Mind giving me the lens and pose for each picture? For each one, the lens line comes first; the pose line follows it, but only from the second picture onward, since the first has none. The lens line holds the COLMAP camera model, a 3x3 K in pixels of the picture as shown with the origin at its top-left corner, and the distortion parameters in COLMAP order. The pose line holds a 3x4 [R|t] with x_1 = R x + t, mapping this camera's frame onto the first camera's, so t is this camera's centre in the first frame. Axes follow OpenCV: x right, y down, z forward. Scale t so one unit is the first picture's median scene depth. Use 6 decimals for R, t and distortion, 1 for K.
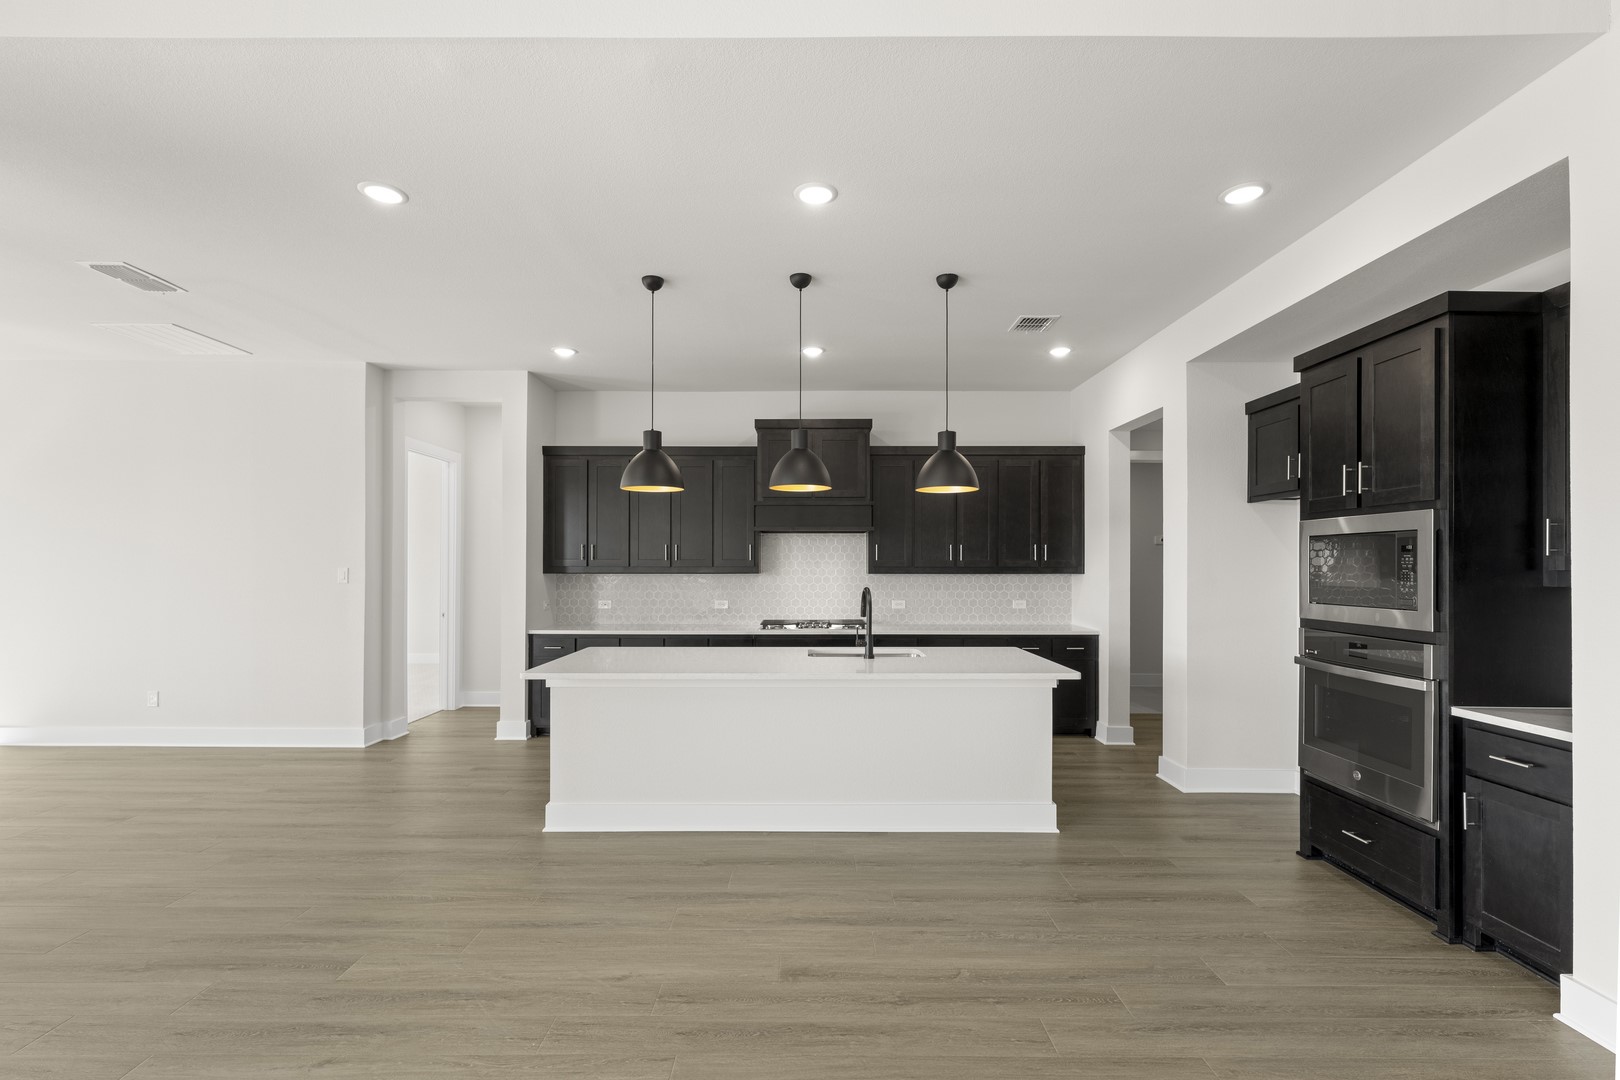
lens RADIAL K [[696.9, 0, 804.0], [0, 696.9, 574.2], [0, 0, 1]] dist [-0.003104, -0.000907]
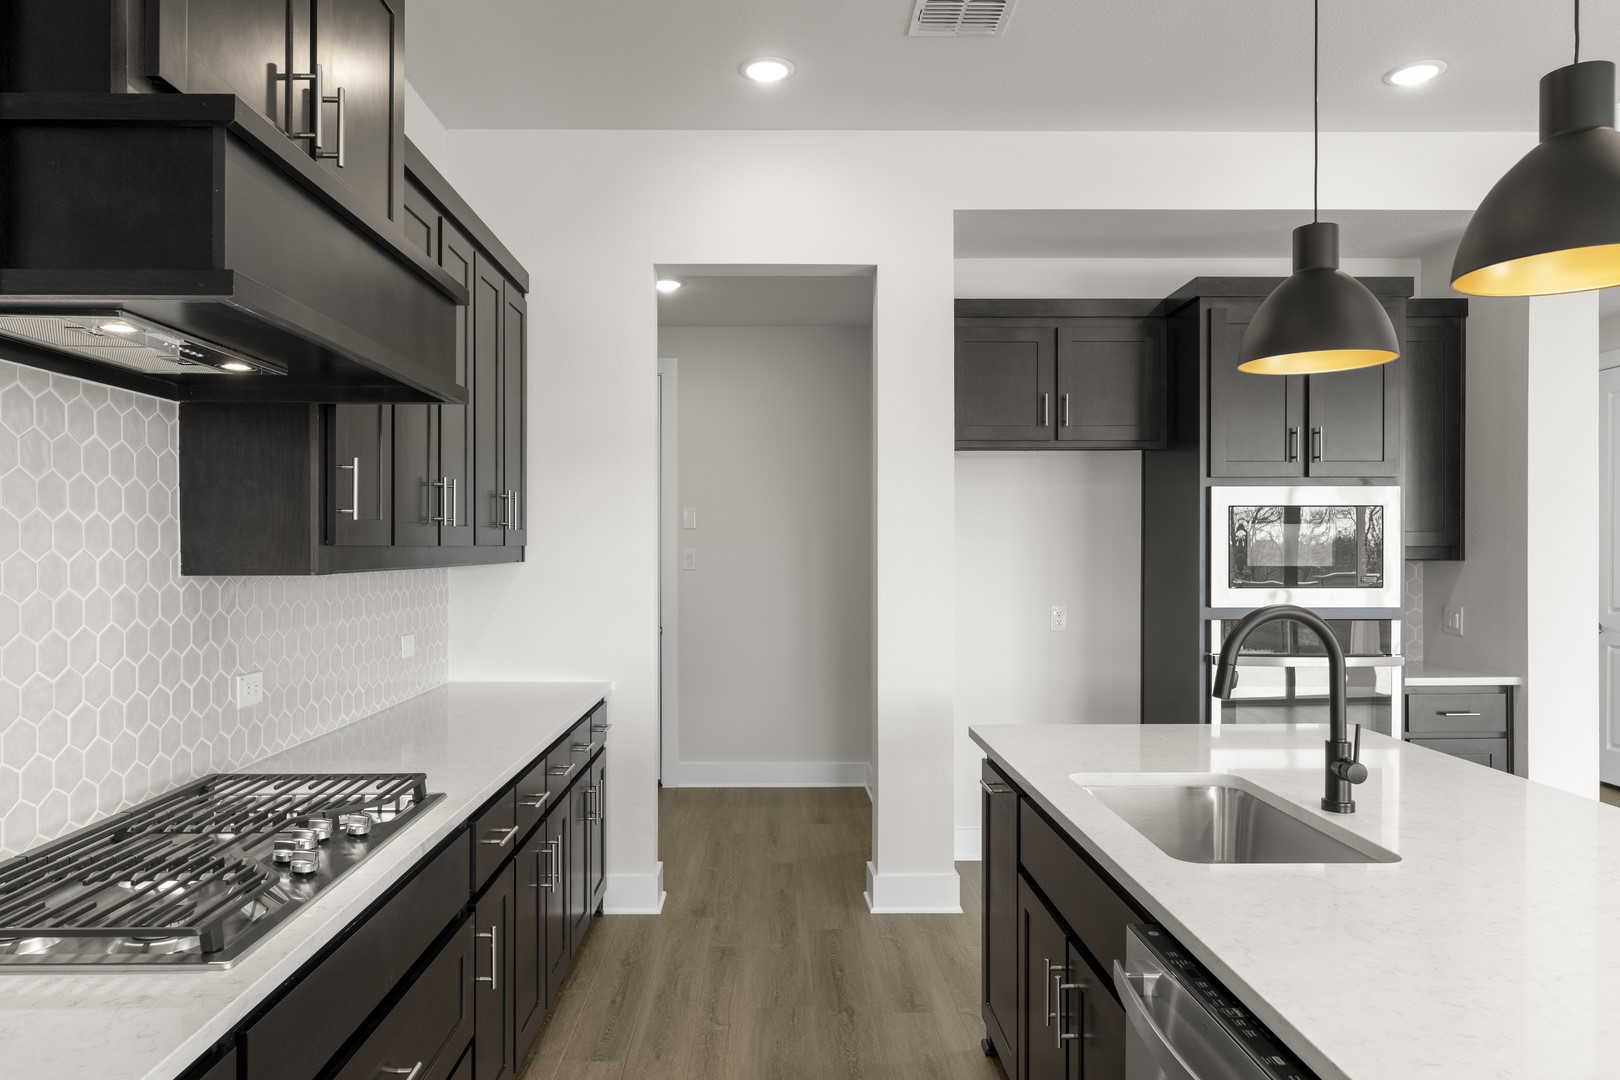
lens RADIAL K [[1082.8, 0, 807.5], [0, 1082.8, 541.3], [0, 0, 1]] dist [-0.006183, -0.001133]
pose [[-0.041801, 0.004530, 0.999116, -0.514092], [0.013649, 0.999899, -0.003962, -0.014995], [-0.999033, 0.013471, -0.041858, 1.550971]]
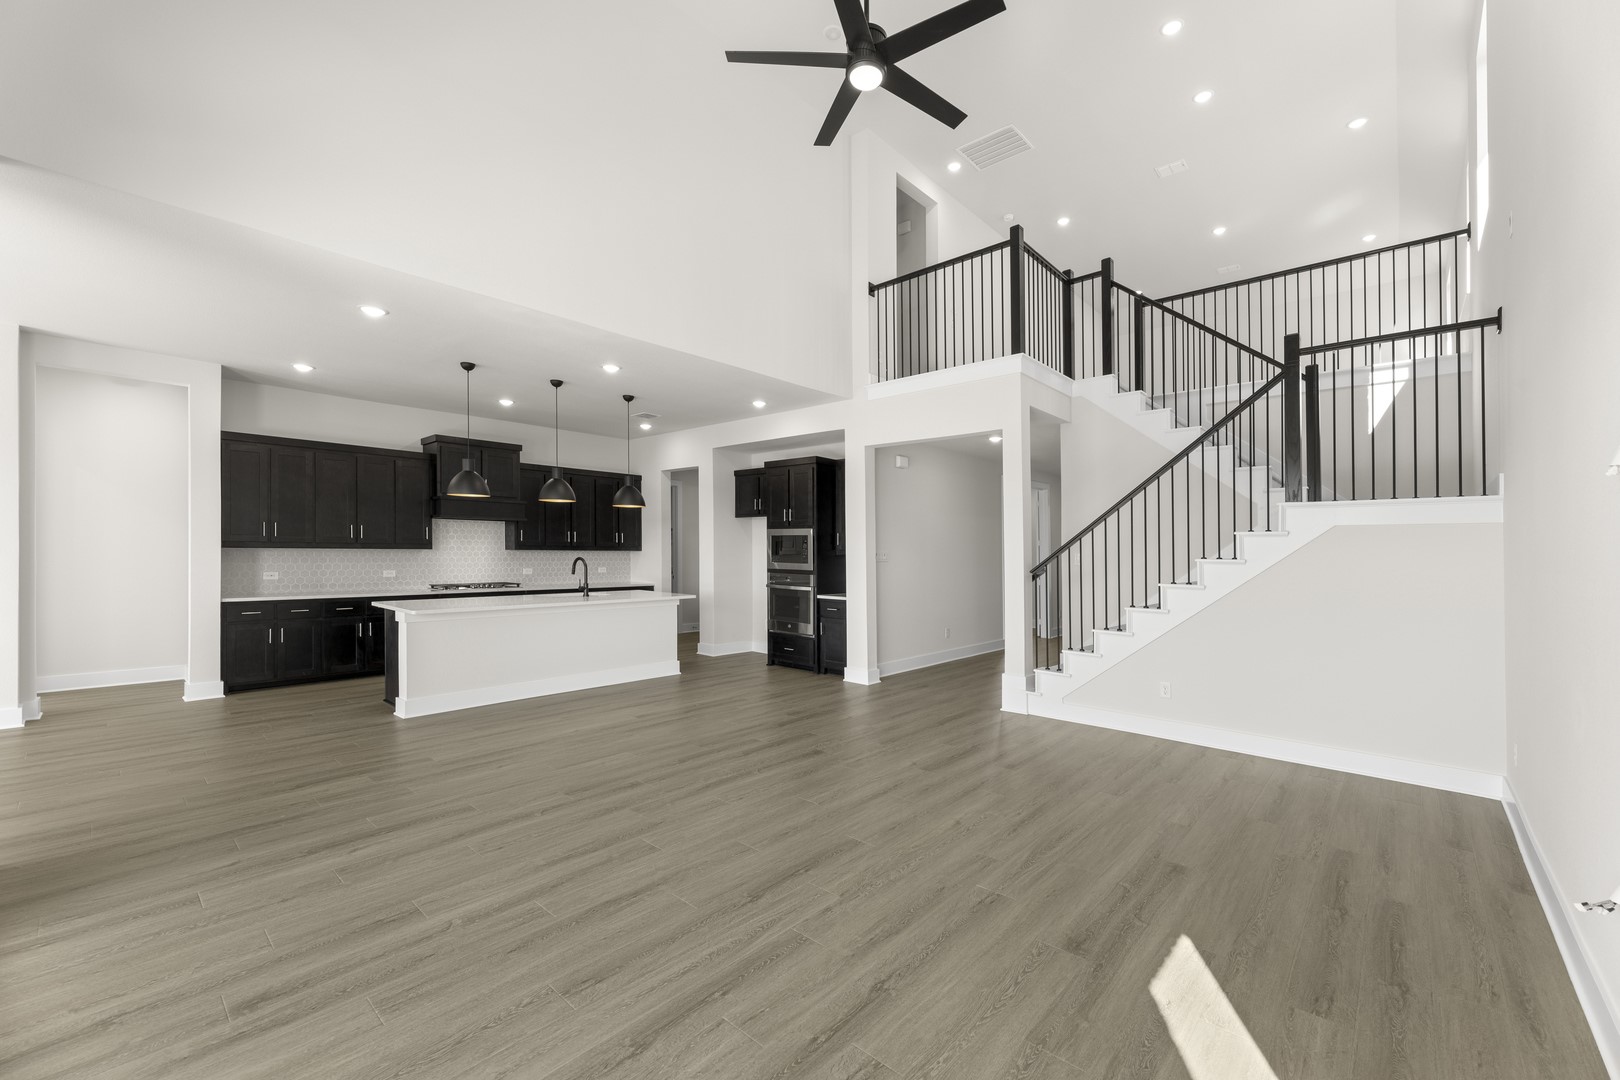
lens RADIAL K [[652.2, 0, 813.3], [0, 652.2, 545.6], [0, 0, 1]] dist [0.001462, 0.000499]
pose [[0.659832, 0.011582, 0.751324, -0.929829], [-0.002806, 0.999912, -0.012950, 0.011367], [-0.751408, 0.006437, 0.659807, -0.656690]]
